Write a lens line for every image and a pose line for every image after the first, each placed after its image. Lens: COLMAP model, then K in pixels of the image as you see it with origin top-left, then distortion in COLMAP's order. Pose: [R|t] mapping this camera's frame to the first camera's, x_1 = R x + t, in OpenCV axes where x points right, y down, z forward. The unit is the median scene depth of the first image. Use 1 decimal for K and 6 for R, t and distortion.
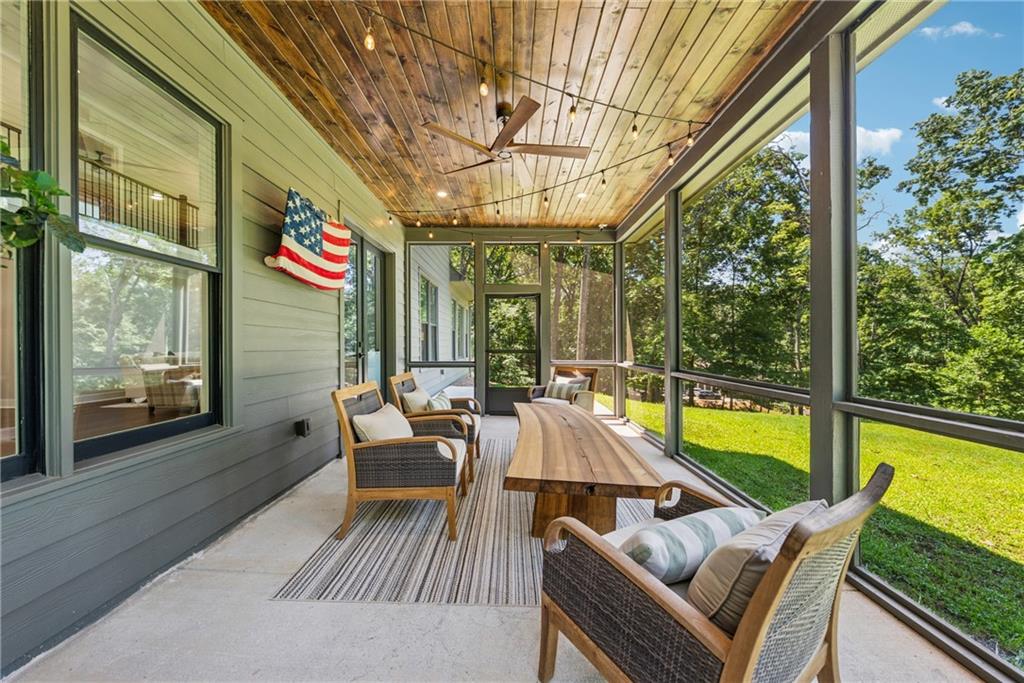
lens RADIAL K [[358.3, 0, 517.5], [0, 358.3, 336.8], [0, 0, 1]] dist [0.000245, 0.000046]
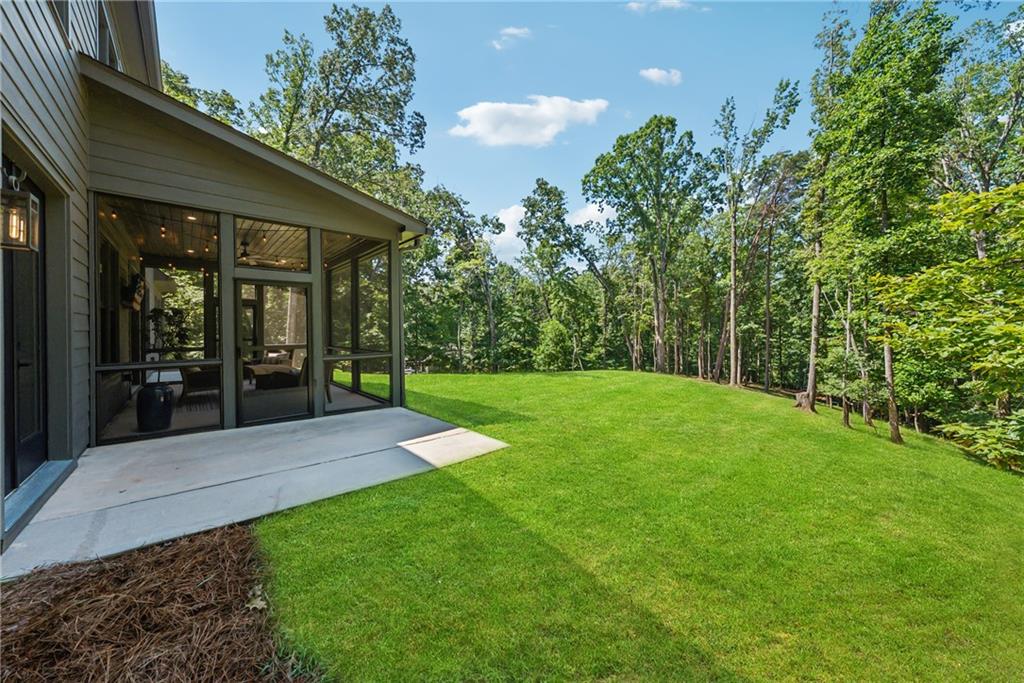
lens RADIAL K [[358.3, 0, 517.5], [0, 358.3, 336.8], [0, 0, 1]] dist [0.000245, 0.000046]
pose [[0.745356, -0.019239, 0.666389, -0.034821], [-0.004994, 0.999394, 0.034438, -0.008723], [-0.666648, -0.028996, 0.744808, -0.260150]]
